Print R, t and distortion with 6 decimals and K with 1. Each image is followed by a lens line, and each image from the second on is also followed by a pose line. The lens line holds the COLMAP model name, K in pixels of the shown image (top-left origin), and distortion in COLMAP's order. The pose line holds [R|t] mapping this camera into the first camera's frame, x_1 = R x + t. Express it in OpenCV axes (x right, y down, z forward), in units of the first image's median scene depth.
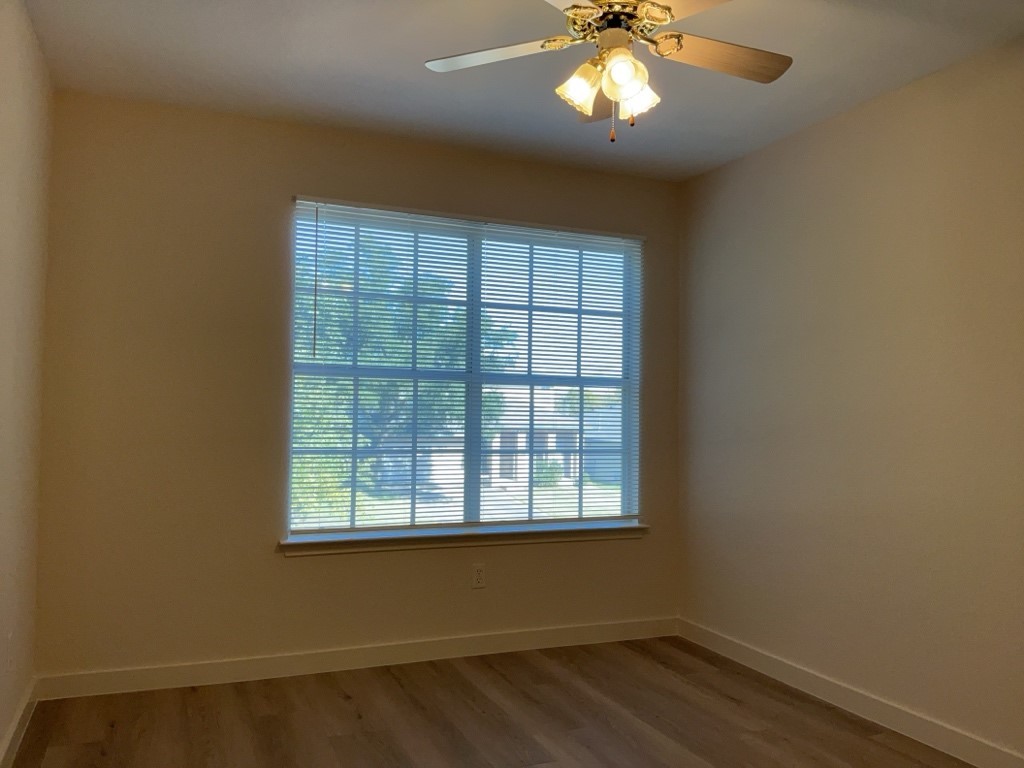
lens RADIAL K [[810.9, 0, 505.7], [0, 810.9, 382.9], [0, 0, 1]] dist [0.087812, -0.160355]
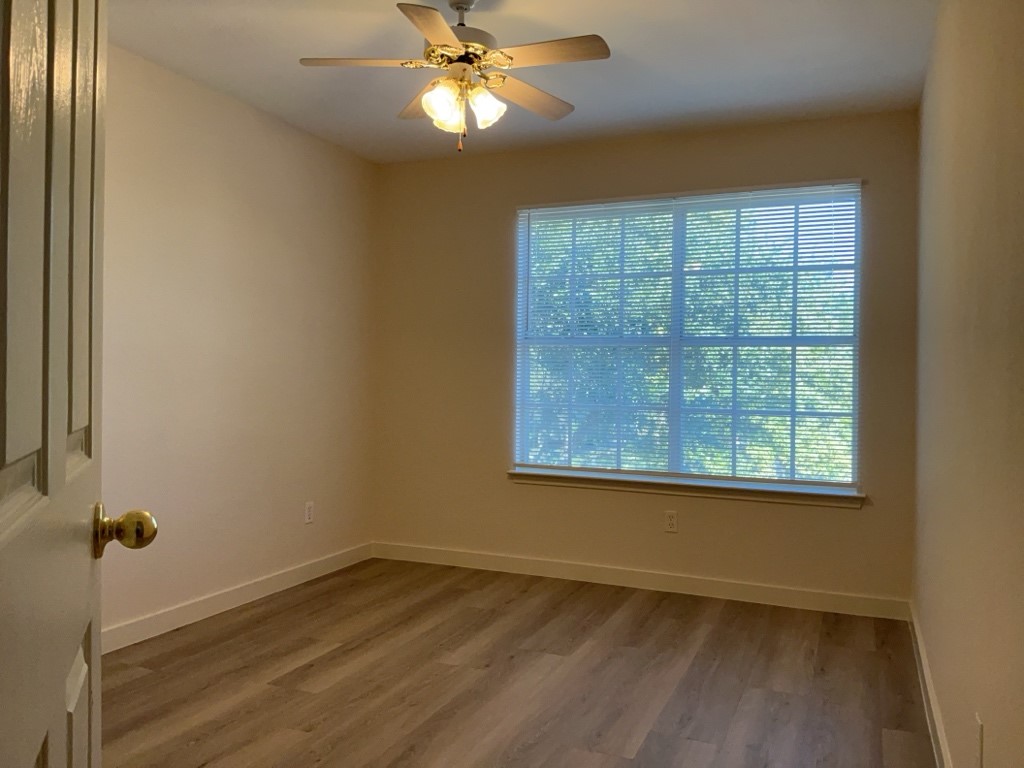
lens RADIAL K [[810.9, 0, 508.8], [0, 810.9, 366.1], [0, 0, 1]] dist [0.087812, -0.160355]
pose [[0.692173, -0.021008, -0.721425, 0.595039], [0.022086, 0.999725, -0.007921, 0.030453], [0.721393, -0.010450, 0.692447, 0.077733]]
